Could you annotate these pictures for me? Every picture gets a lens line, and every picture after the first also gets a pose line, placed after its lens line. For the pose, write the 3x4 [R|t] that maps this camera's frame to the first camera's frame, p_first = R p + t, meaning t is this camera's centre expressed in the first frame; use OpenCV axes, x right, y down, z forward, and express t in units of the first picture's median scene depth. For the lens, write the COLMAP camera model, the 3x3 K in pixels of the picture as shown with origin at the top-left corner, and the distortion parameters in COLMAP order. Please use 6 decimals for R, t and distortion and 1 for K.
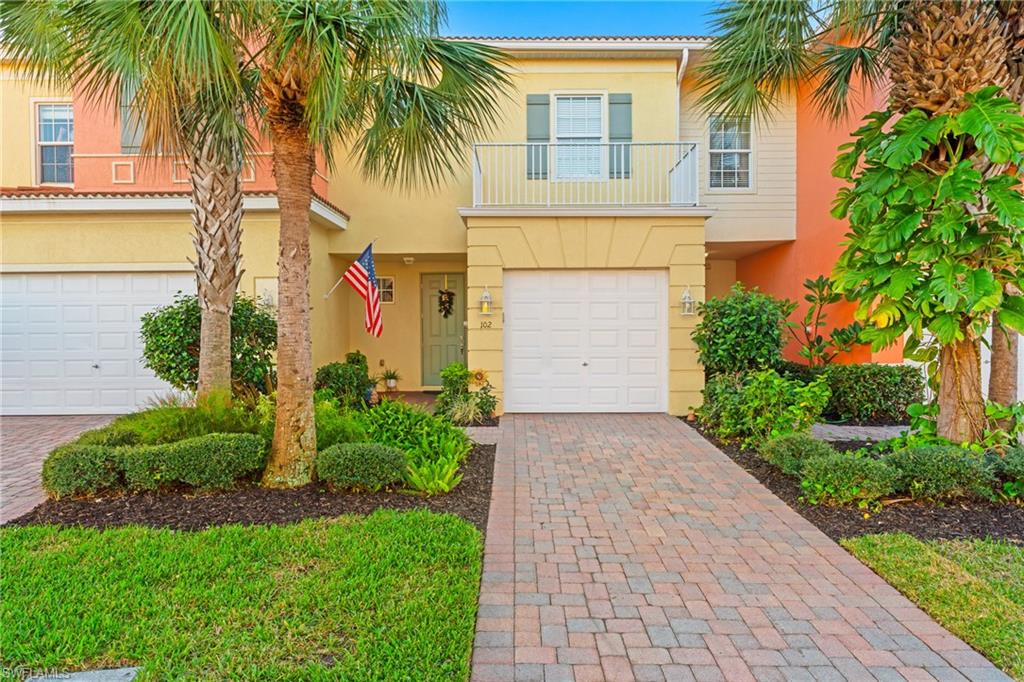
lens RADIAL K [[614.7, 0, 515.1], [0, 614.7, 340.2], [0, 0, 1]] dist [0.002003, 0.000056]
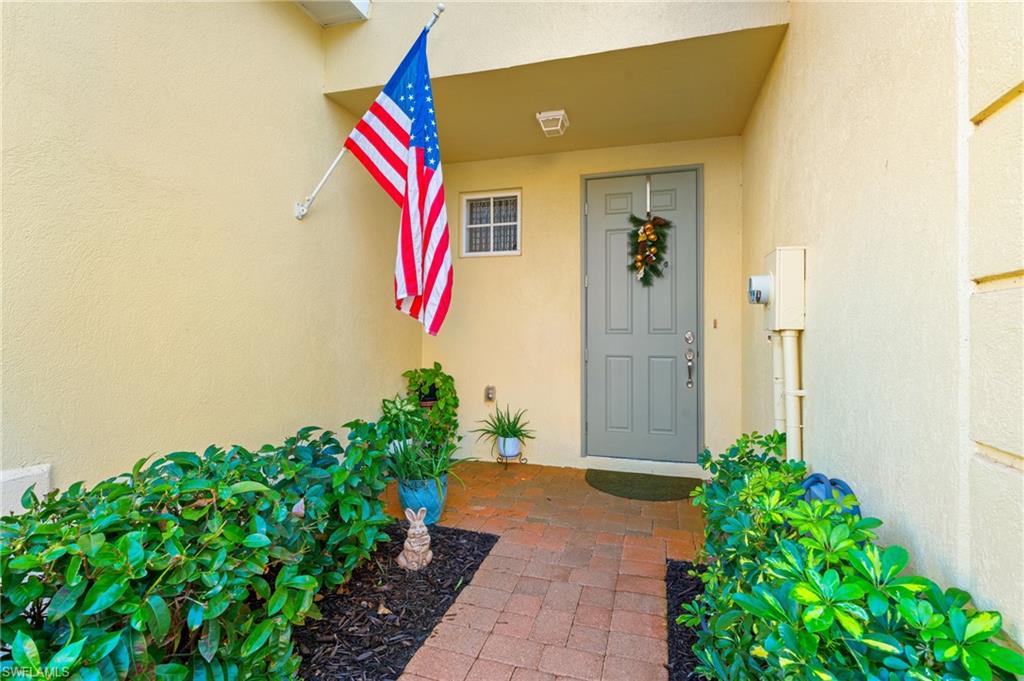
lens RADIAL K [[480.2, 0, 515.0], [0, 480.2, 334.7], [0, 0, 1]] dist [-0.011570, 0.003238]
pose [[0.959505, 0.011438, -0.281458, -0.107395], [-0.011378, 0.999934, 0.001848, -0.005034], [0.281461, 0.001429, 0.959572, 0.689558]]
